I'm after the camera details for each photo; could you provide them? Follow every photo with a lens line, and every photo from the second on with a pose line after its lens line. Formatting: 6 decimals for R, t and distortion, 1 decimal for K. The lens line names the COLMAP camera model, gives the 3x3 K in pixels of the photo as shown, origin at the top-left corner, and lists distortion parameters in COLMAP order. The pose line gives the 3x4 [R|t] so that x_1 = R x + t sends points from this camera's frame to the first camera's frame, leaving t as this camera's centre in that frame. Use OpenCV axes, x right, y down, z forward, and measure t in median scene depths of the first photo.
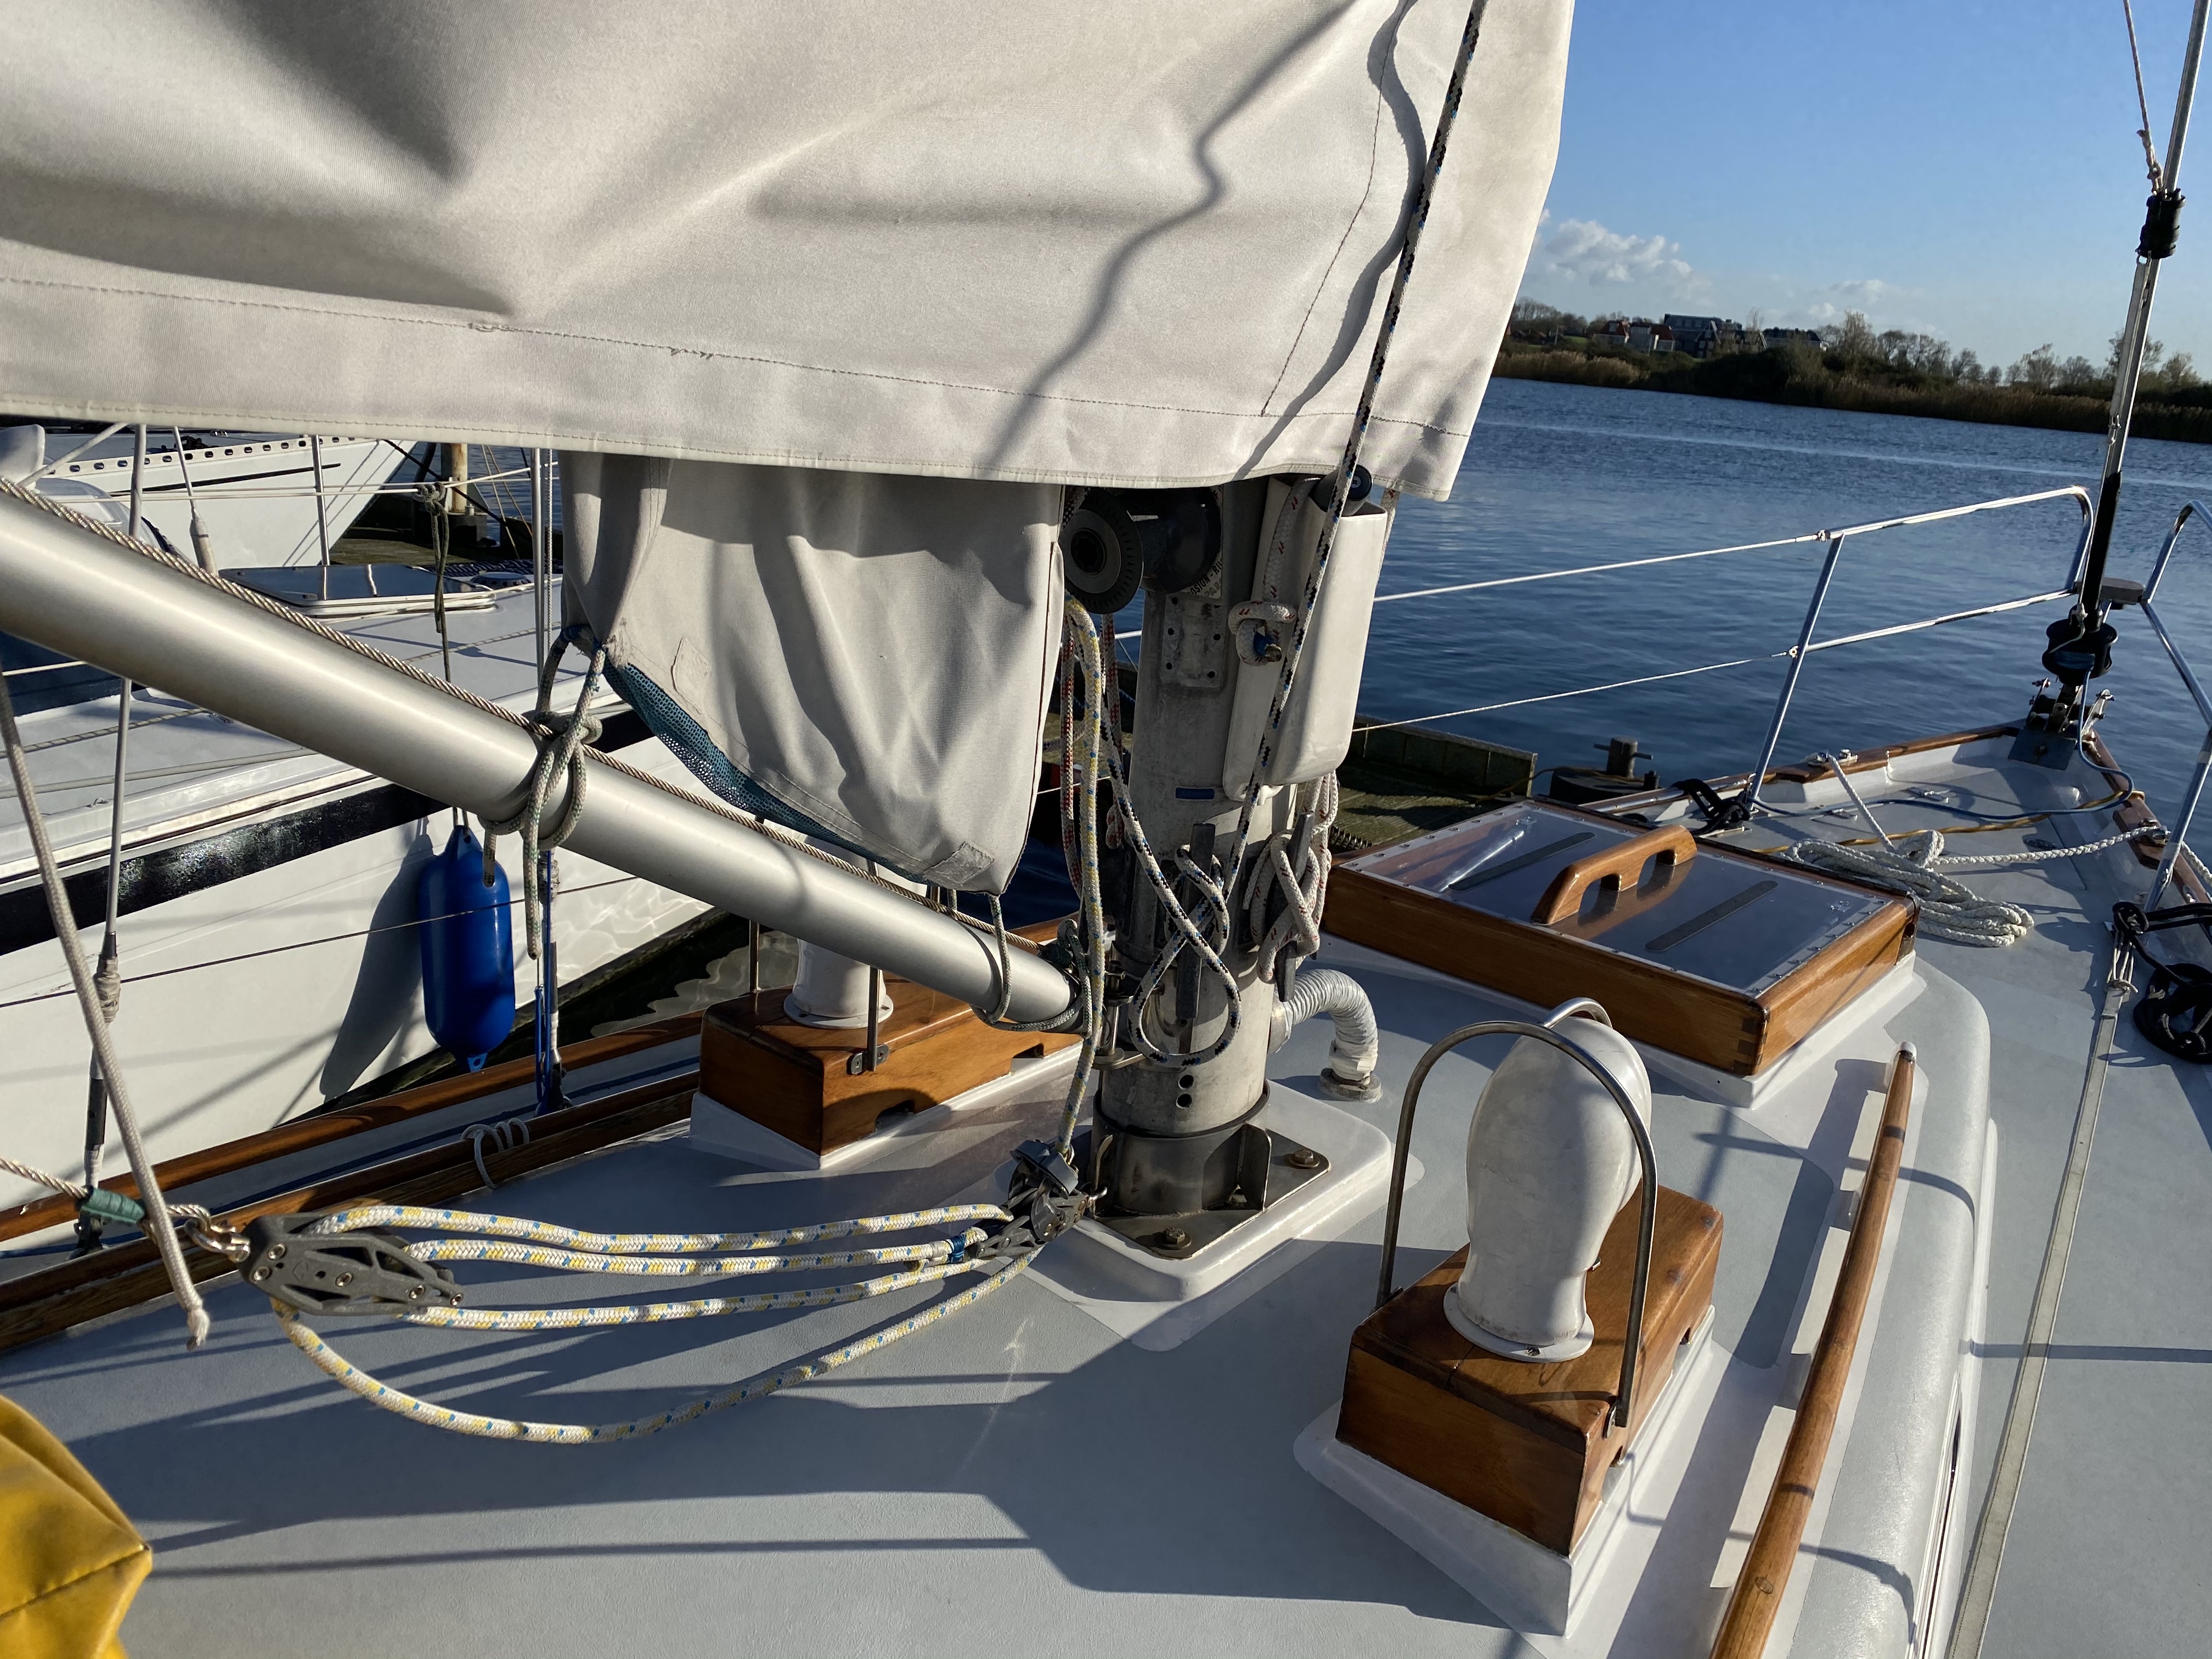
lens RADIAL K [[1575.3, 0, 1106.0], [0, 1575.3, 829.5], [0, 0, 1]] dist [-0.002170, -0.005771]
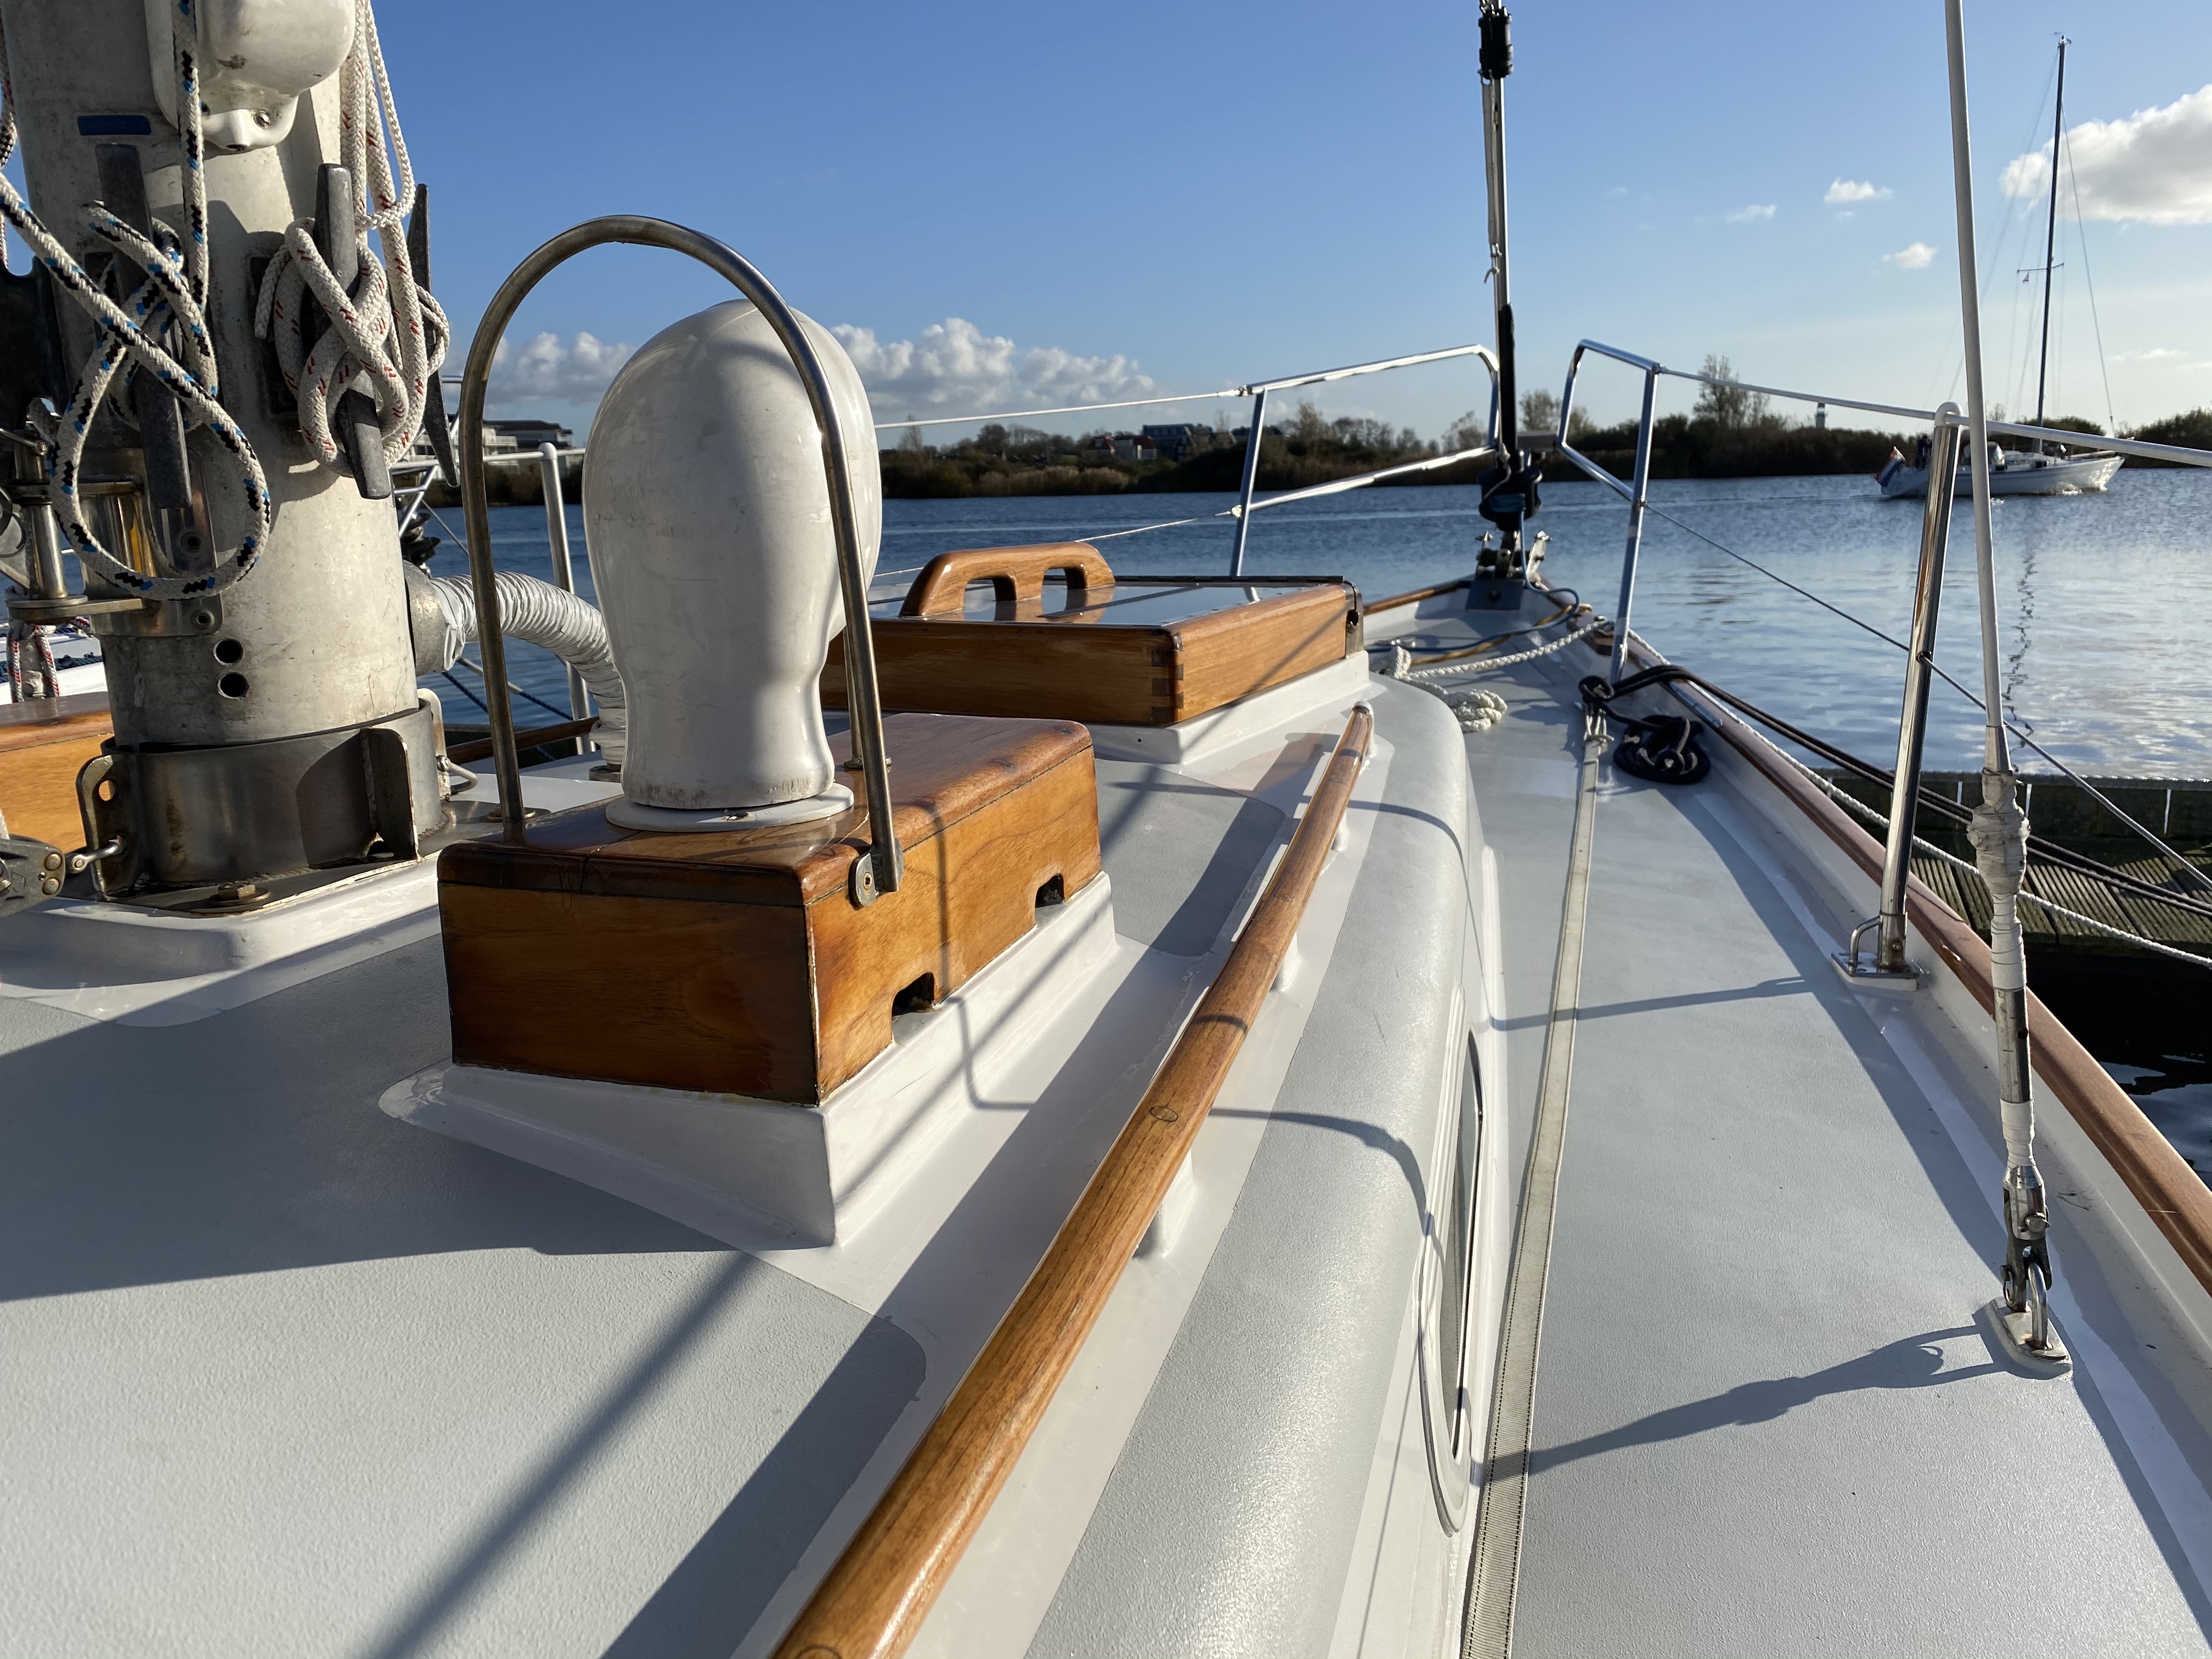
lens RADIAL K [[1591.5, 0, 1106.0], [0, 1591.5, 829.5], [0, 0, 1]] dist [0.028422, -0.005162]
pose [[0.951412, -0.153754, 0.266786, 0.092915], [0.177432, 0.981857, -0.066894, 0.154394], [-0.251661, 0.110980, 0.961431, 0.146089]]
